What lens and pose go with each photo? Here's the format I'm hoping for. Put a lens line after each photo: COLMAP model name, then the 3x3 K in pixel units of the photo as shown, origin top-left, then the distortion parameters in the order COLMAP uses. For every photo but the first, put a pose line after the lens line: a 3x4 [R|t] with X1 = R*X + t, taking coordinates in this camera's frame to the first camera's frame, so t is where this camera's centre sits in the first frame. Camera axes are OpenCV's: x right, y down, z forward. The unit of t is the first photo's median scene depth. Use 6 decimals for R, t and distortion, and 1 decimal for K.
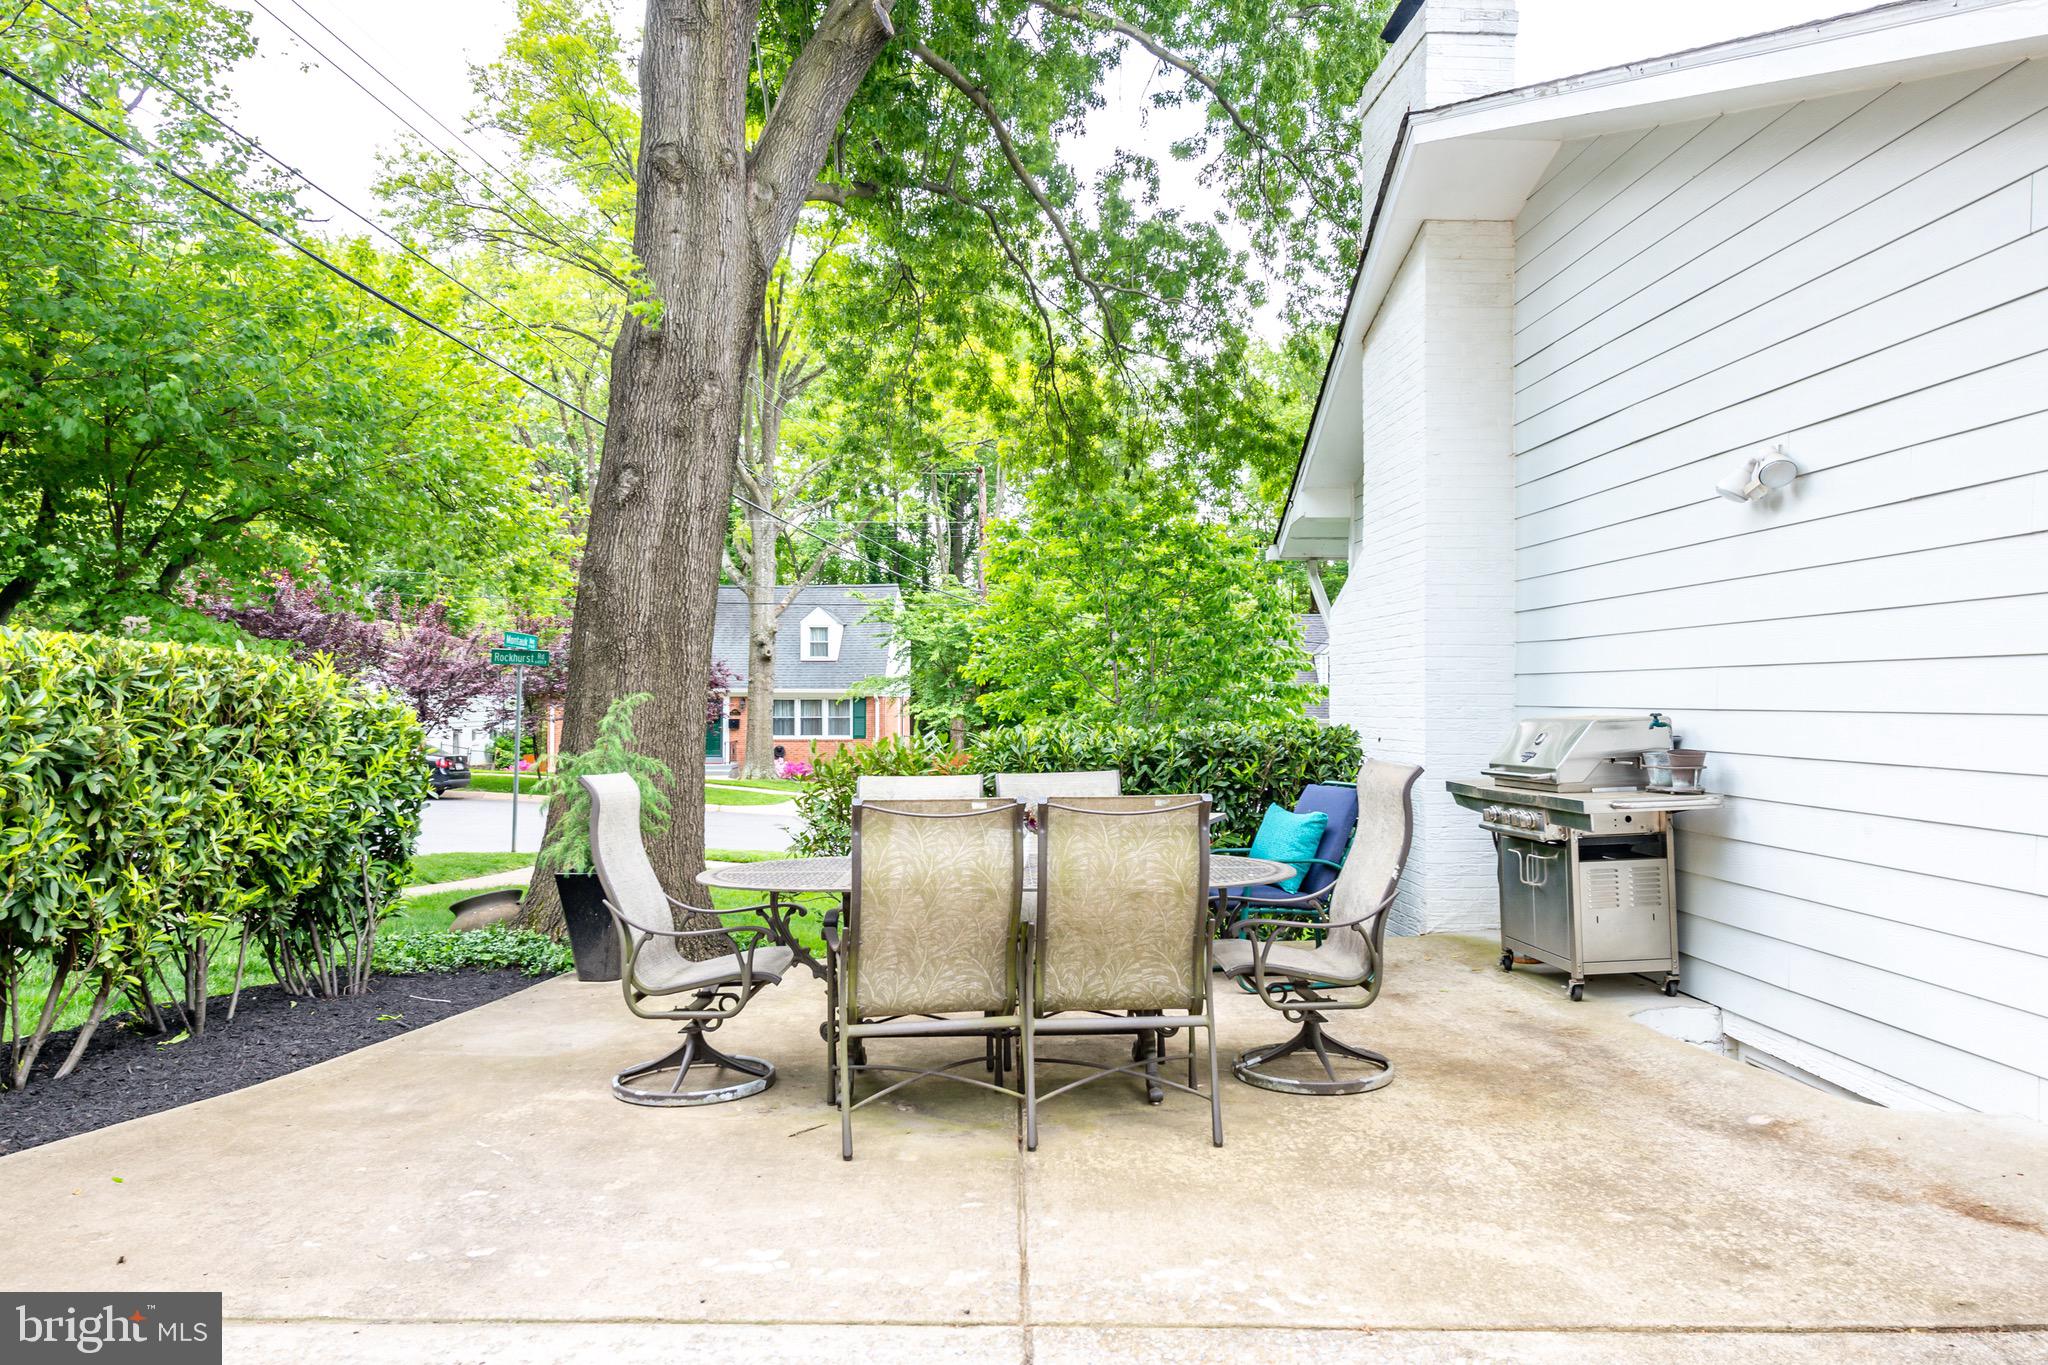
lens RADIAL K [[1384.8, 0, 1022.4], [0, 1384.8, 671.1], [0, 0, 1]] dist [0.008420, -0.003600]
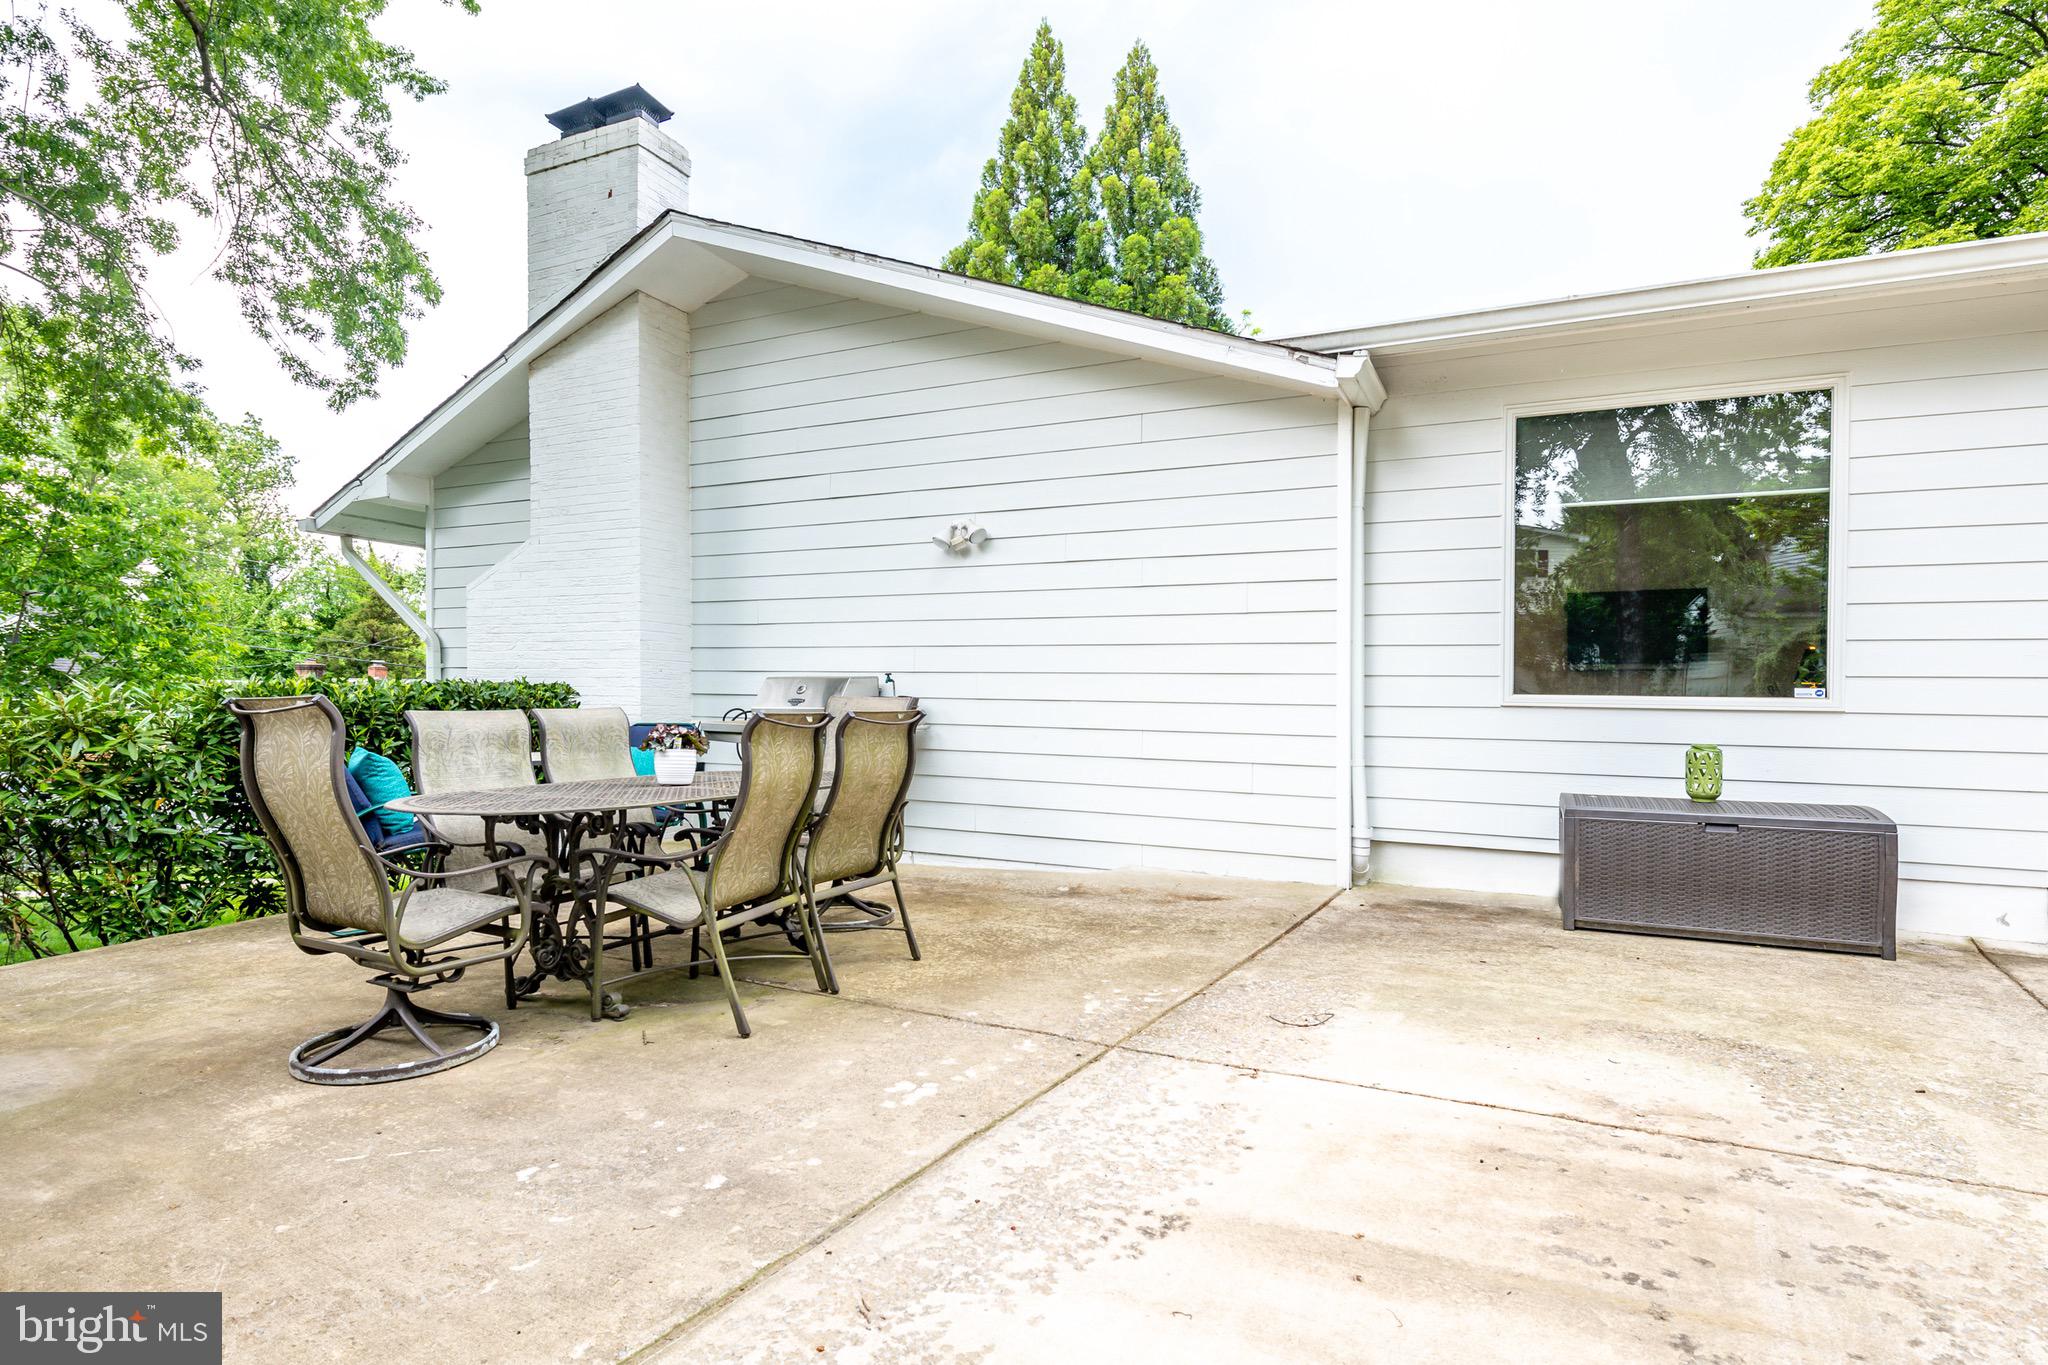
lens RADIAL K [[1056.1, 0, 1024.9], [0, 1056.1, 701.8], [0, 0, 1]] dist [-0.005670, -0.001847]
pose [[0.469639, 0.009180, 0.882811, -0.779198], [-0.035615, 0.999329, 0.008554, 0.066943], [-0.882140, -0.035458, 0.469650, 0.413054]]
